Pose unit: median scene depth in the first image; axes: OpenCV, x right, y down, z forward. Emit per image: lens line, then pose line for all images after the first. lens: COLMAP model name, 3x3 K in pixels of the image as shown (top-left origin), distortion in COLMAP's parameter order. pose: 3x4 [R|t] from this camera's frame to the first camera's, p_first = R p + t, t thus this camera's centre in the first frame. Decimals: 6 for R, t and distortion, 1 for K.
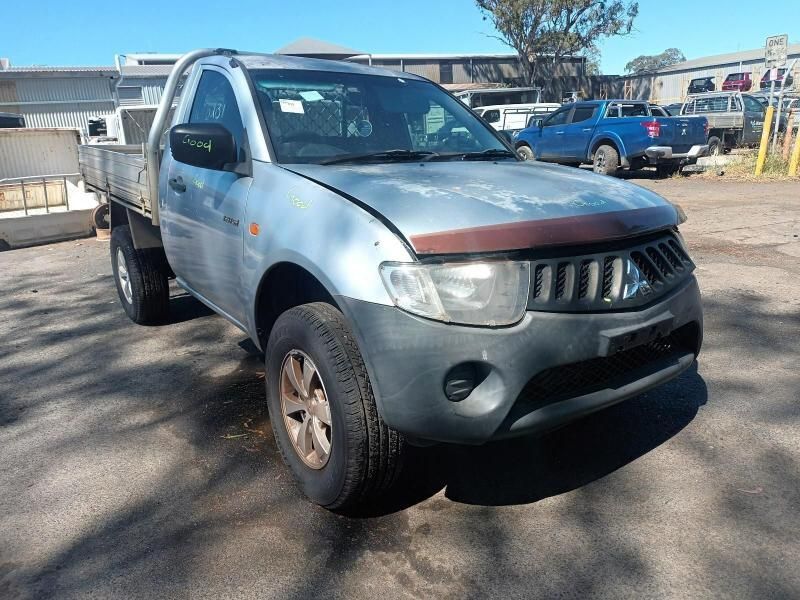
lens RADIAL K [[605.9, 0, 400.0], [0, 605.9, 300.0], [0, 0, 1]] dist [0.027262, -0.046092]
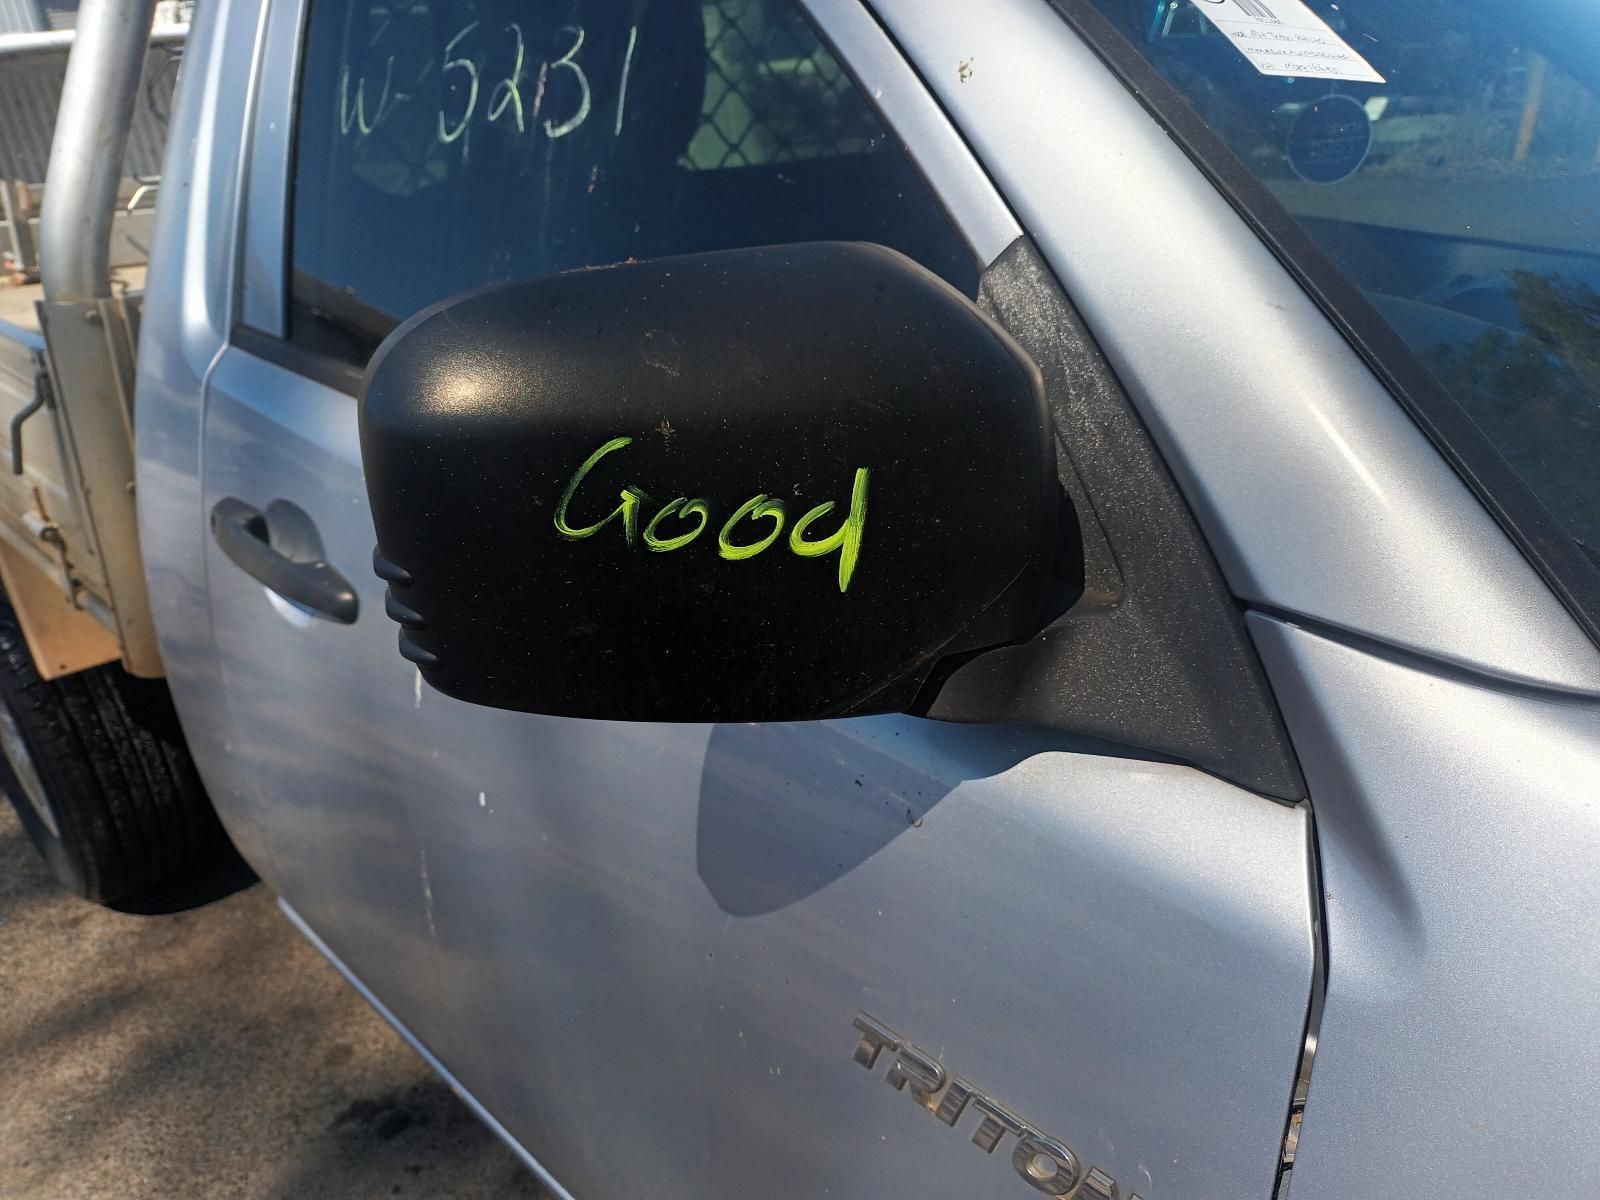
lens RADIAL K [[1211.8, 0, 800.0], [0, 1211.8, 600.0], [0, 0, 1]] dist [0.027262, -0.046092]
pose [[0.986543, -0.091593, 0.135441, -0.068407], [0.072046, 0.987129, 0.142778, -0.053313], [-0.146775, -0.131099, 0.980444, 0.164115]]
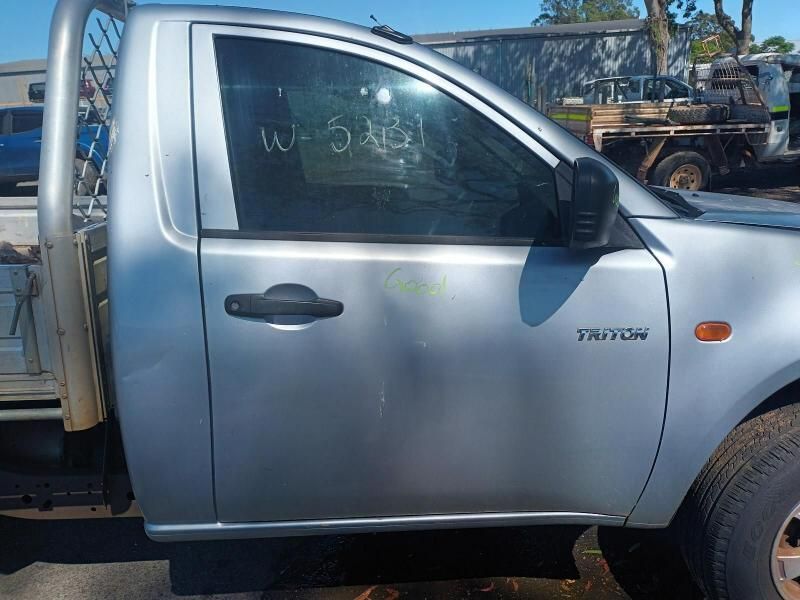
lens RADIAL K [[605.9, 0, 400.0], [0, 605.9, 300.0], [0, 0, 1]] dist [0.027262, -0.046092]
pose [[0.531032, -0.241483, 0.812214, -0.165953], [0.247491, 0.960937, 0.123889, -0.056184], [-0.810403, 0.135227, 0.570053, 0.172611]]
